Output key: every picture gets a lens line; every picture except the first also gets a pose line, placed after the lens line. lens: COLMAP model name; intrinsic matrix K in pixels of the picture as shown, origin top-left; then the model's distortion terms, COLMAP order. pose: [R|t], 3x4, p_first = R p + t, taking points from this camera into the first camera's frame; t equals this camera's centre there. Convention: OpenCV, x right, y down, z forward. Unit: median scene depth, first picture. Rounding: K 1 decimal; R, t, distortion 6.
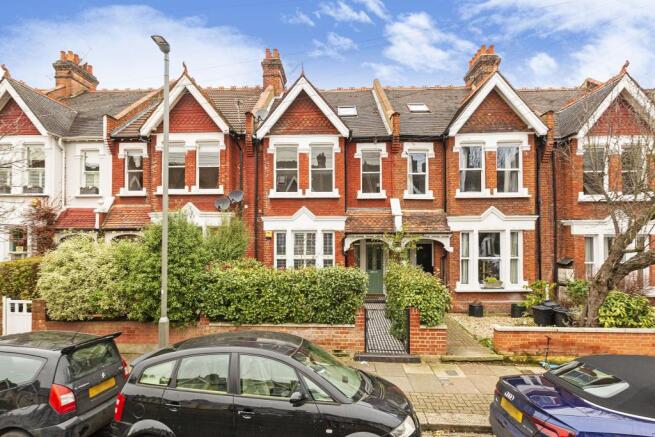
lens RADIAL K [[300.8, 0, 298.5], [0, 300.8, 214.4], [0, 0, 1]] dist [0.001260, -0.000218]
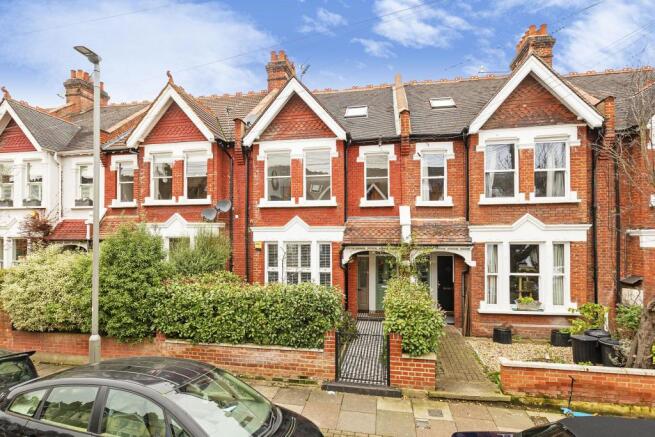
lens RADIAL K [[300.8, 0, 328.6], [0, 300.8, 219.0], [0, 0, 1]] dist [0.001260, -0.000218]
pose [[0.988253, -0.002843, -0.152798, 0.270493], [0.003471, 0.999987, 0.003847, -0.021214], [0.152785, -0.004332, 0.988250, 0.091326]]
